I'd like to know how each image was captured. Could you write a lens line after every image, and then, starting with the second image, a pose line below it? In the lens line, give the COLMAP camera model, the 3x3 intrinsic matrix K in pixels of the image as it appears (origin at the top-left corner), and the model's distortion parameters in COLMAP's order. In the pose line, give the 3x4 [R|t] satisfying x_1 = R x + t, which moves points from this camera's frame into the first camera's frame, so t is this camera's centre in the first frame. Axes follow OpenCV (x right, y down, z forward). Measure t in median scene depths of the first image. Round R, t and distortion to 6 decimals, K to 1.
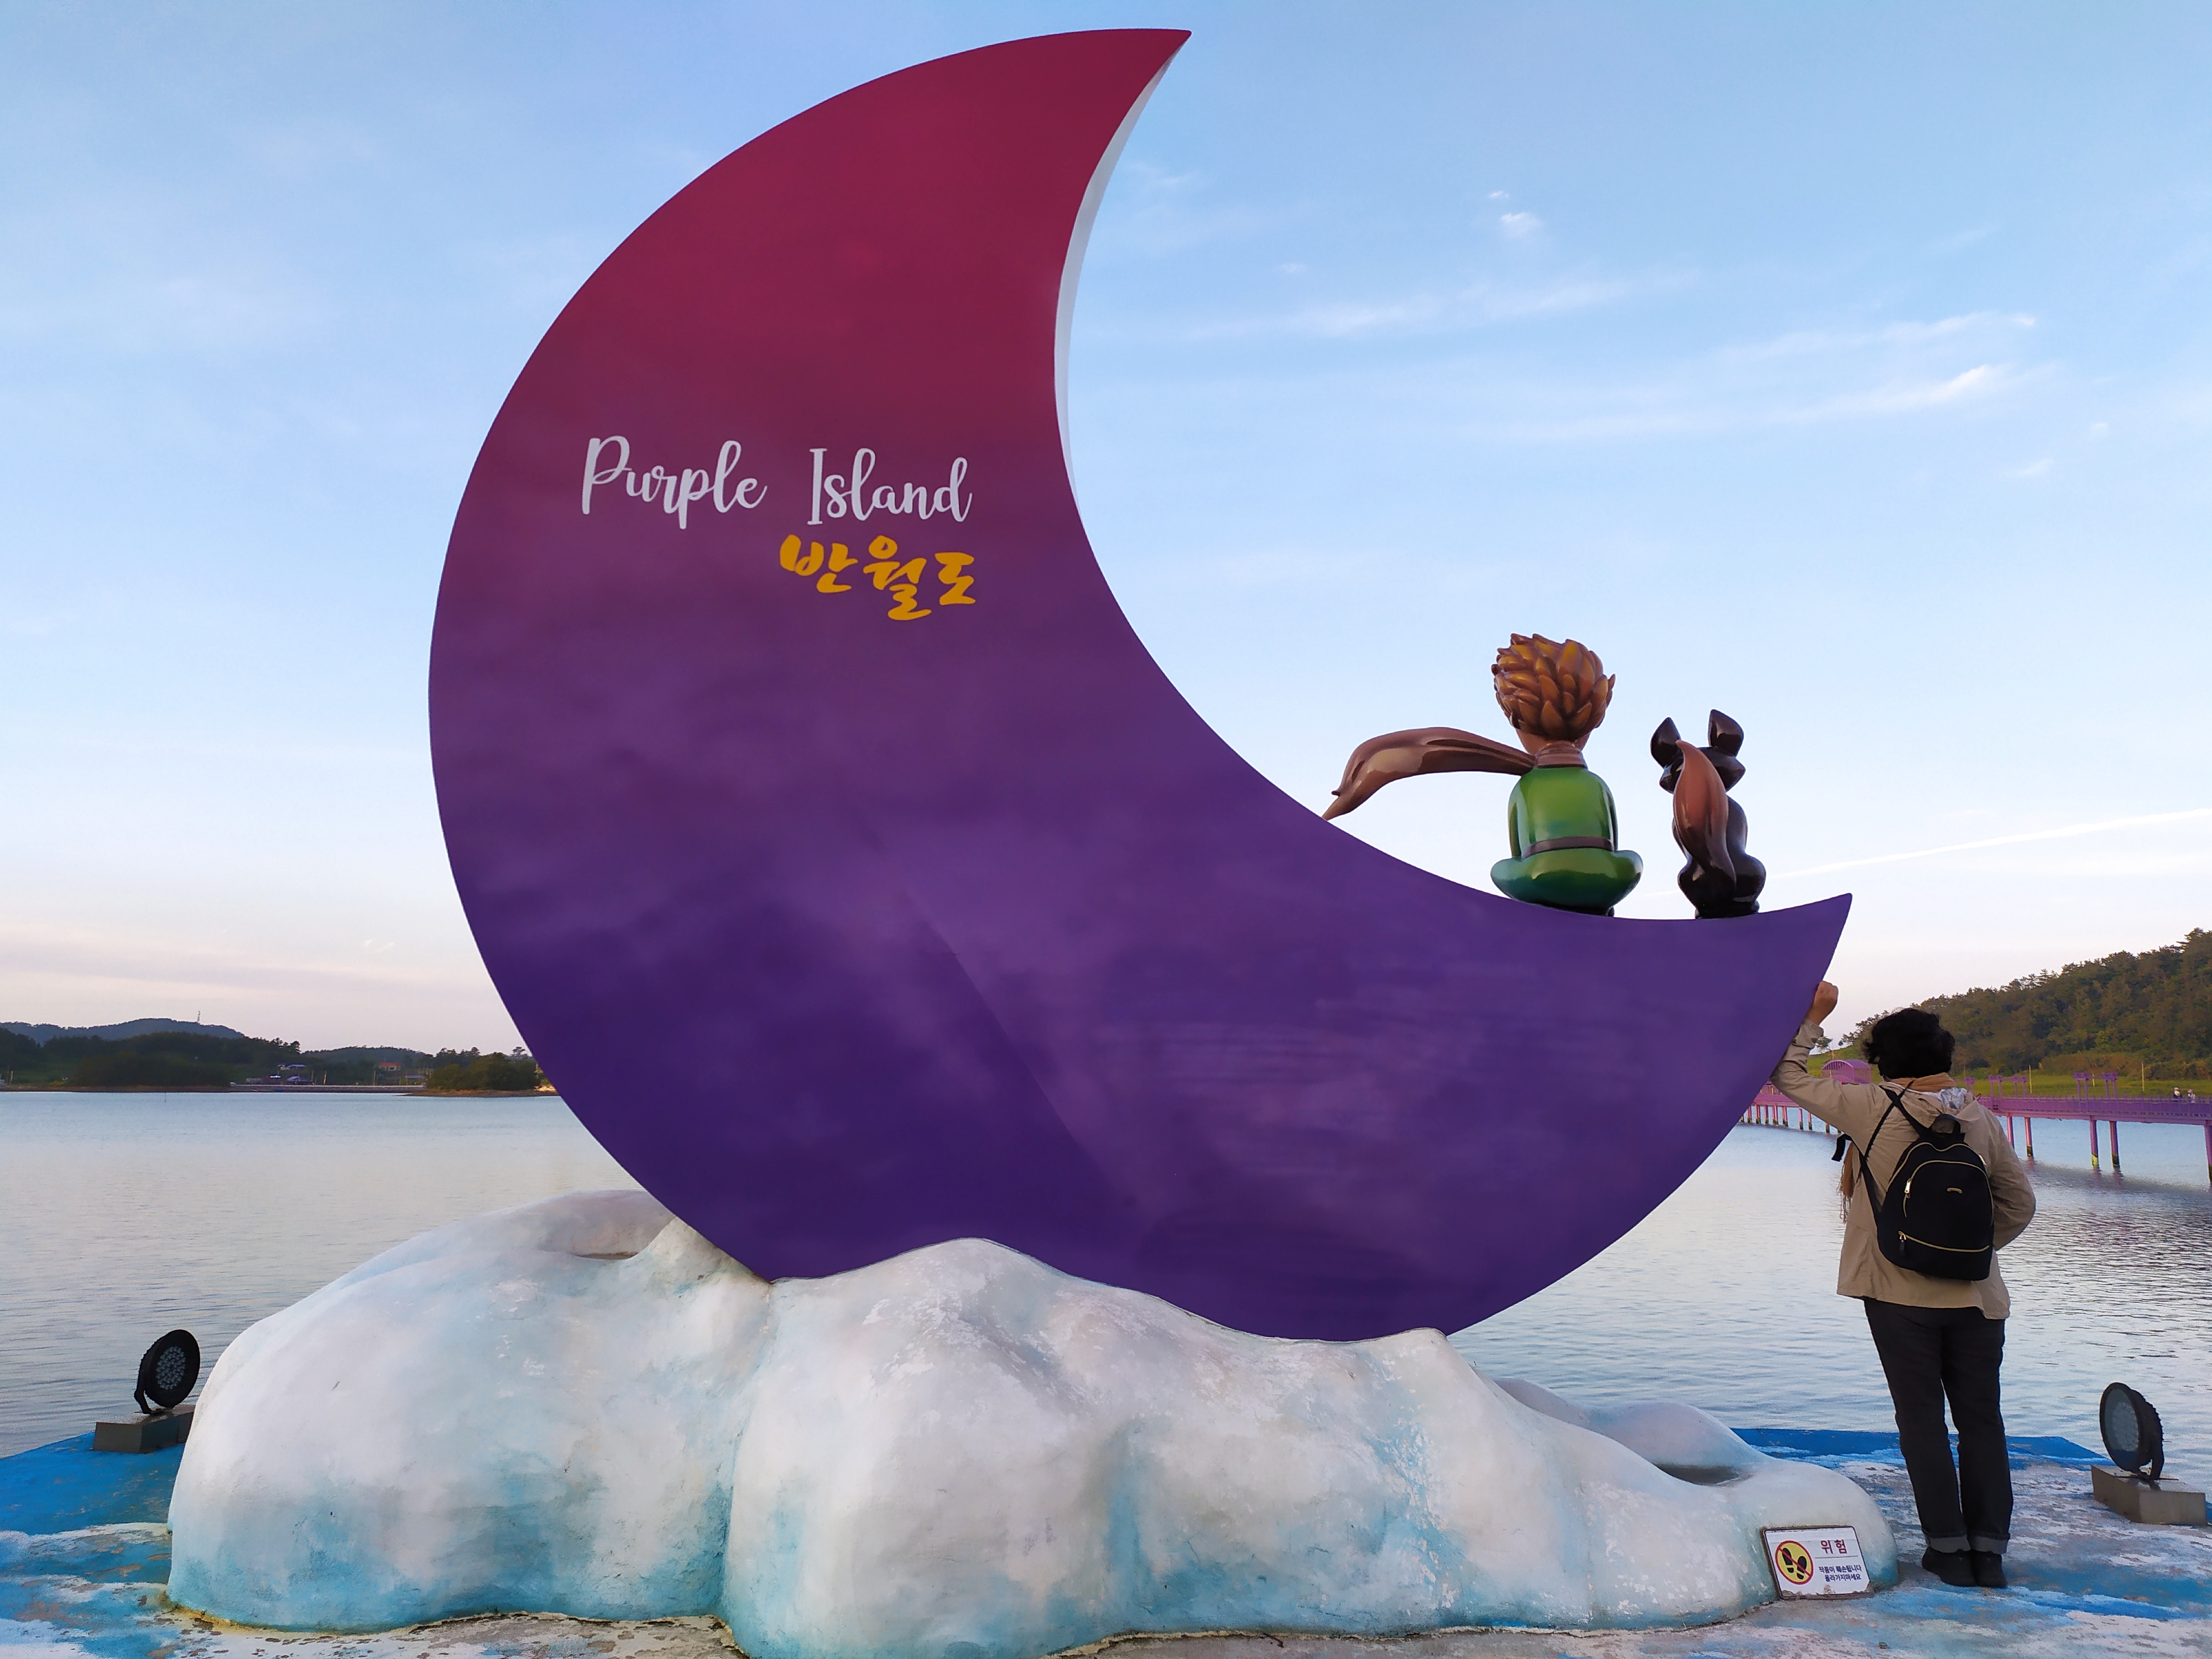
lens RADIAL K [[1630.3, 0, 1092.2], [0, 1630.3, 821.8], [0, 0, 1]] dist [0.035364, -0.040209]
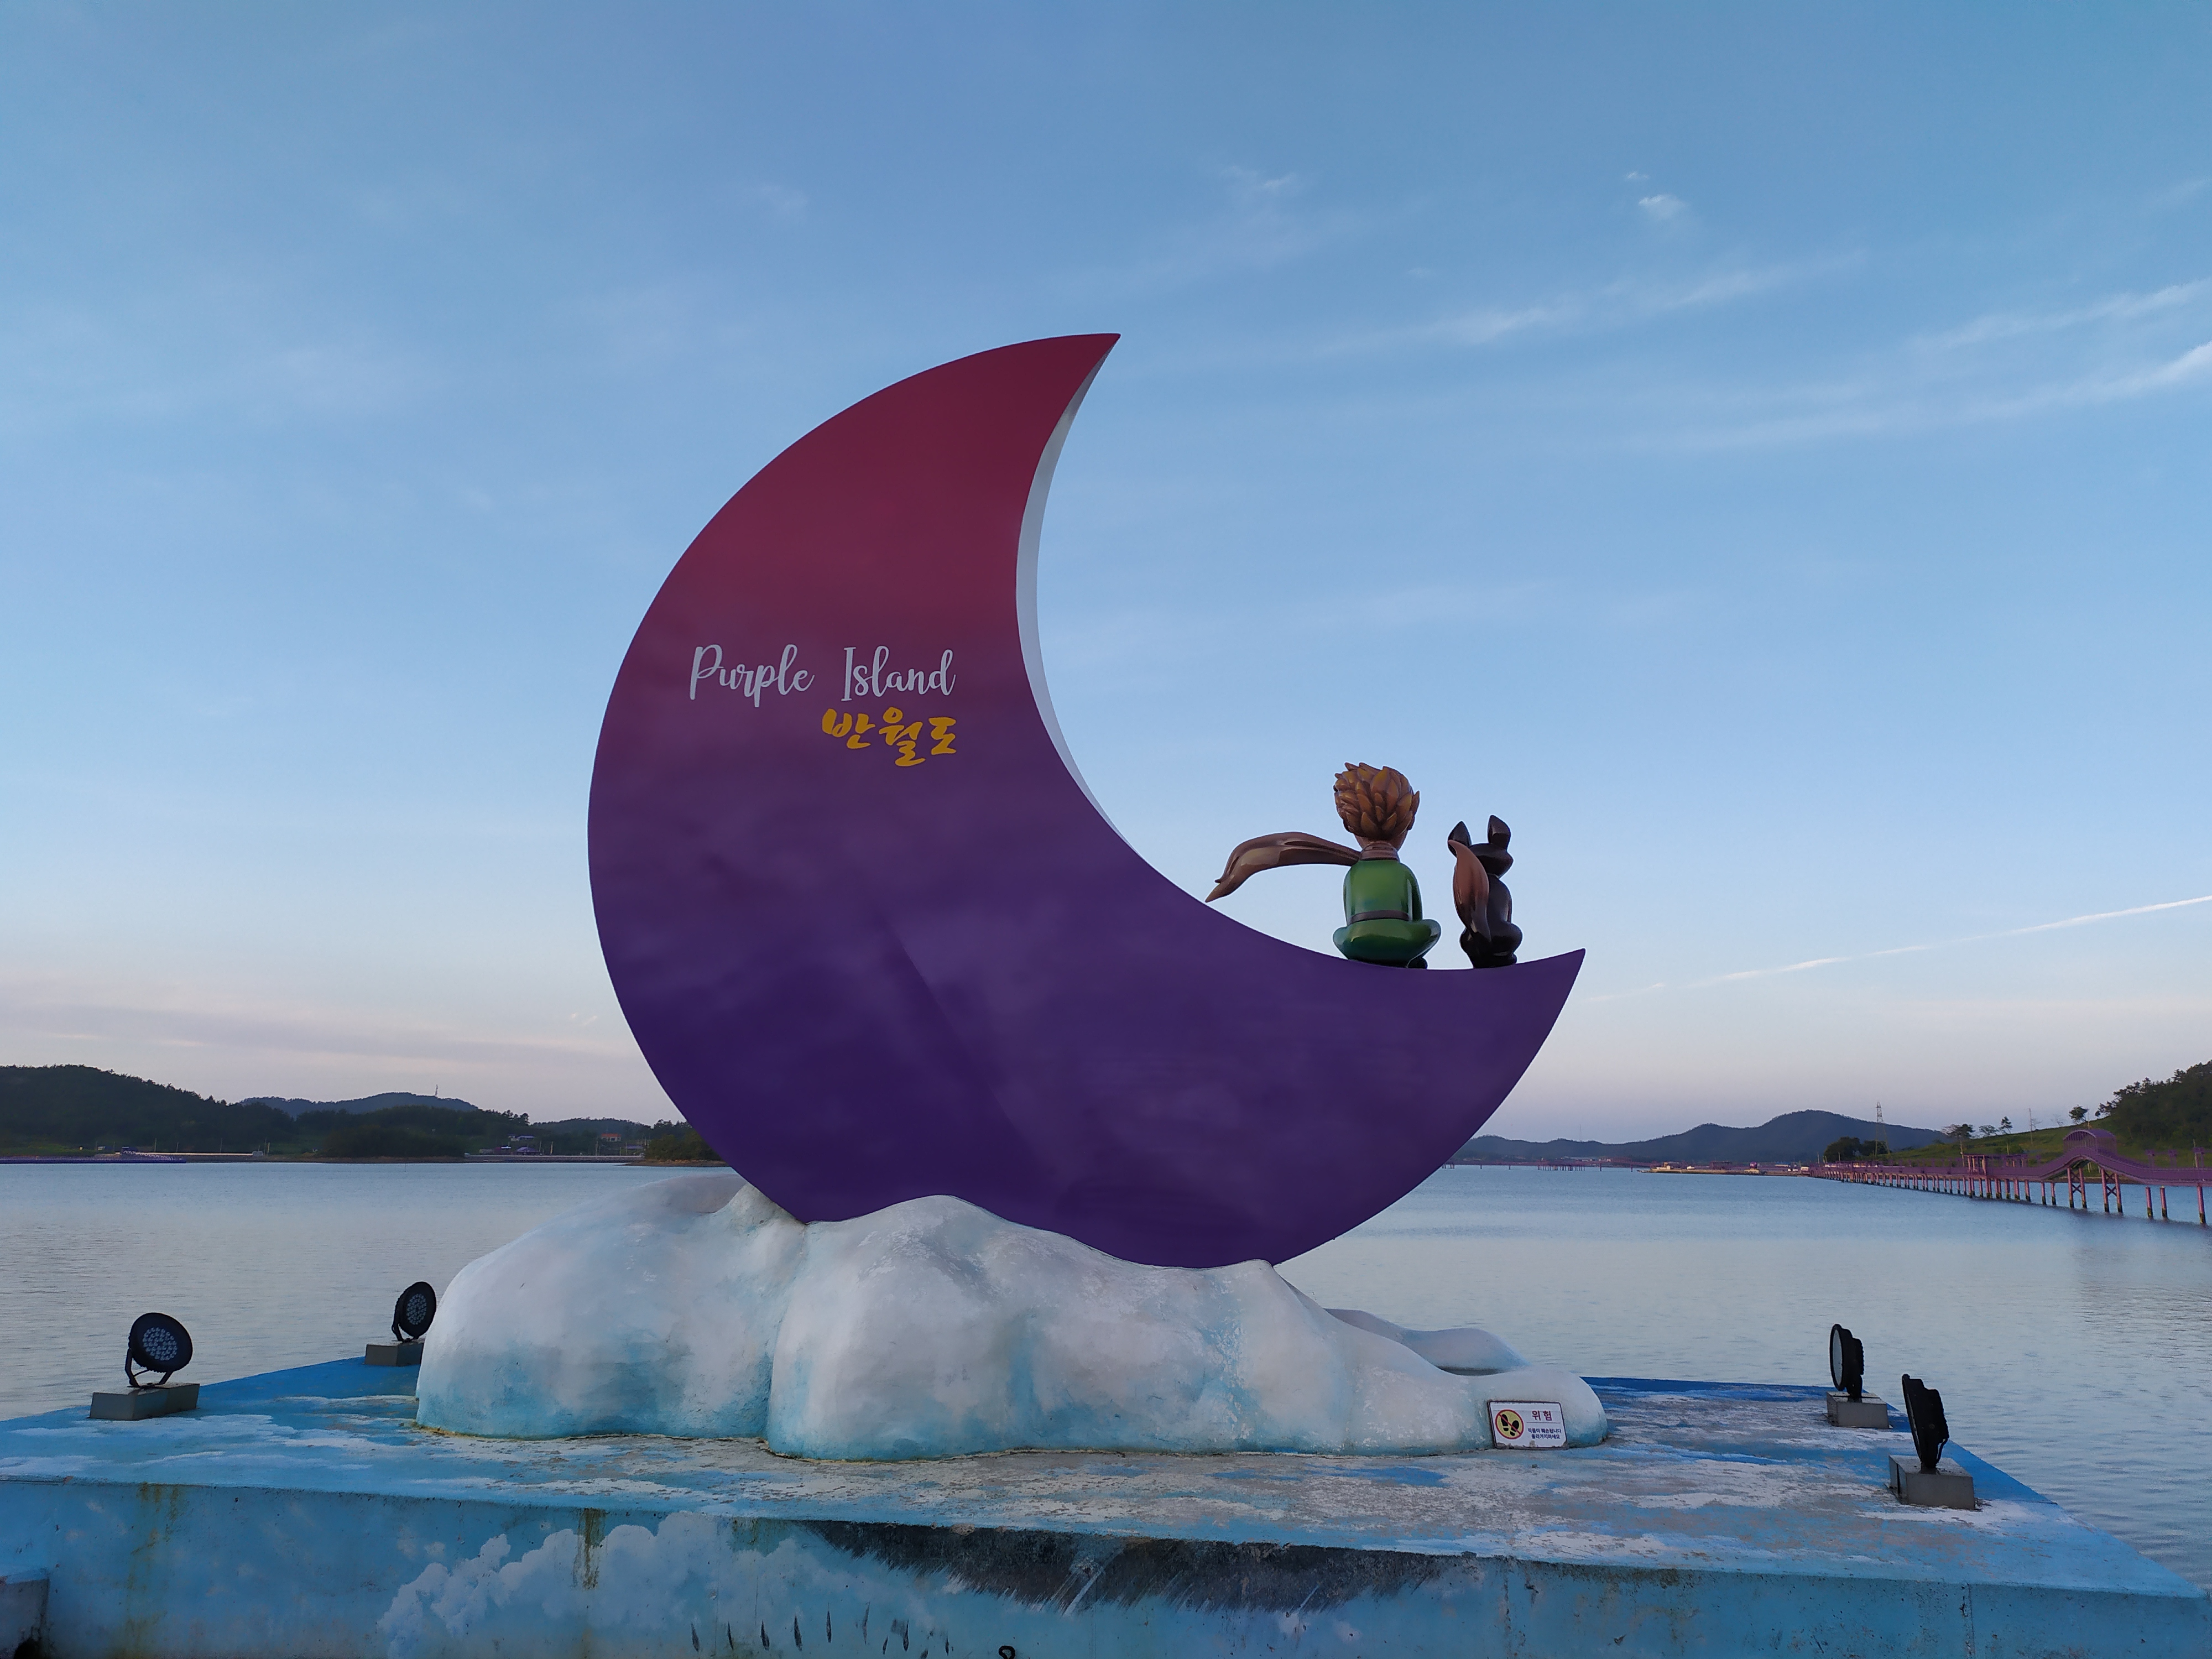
lens RADIAL K [[1630.3, 0, 1113.8], [0, 1630.3, 811.0], [0, 0, 1]] dist [0.035364, -0.040209]
pose [[0.994079, -0.021997, -0.106412, 0.216041], [0.016719, 0.998597, -0.050239, -0.009311], [0.107368, 0.048163, 0.993052, -0.398573]]
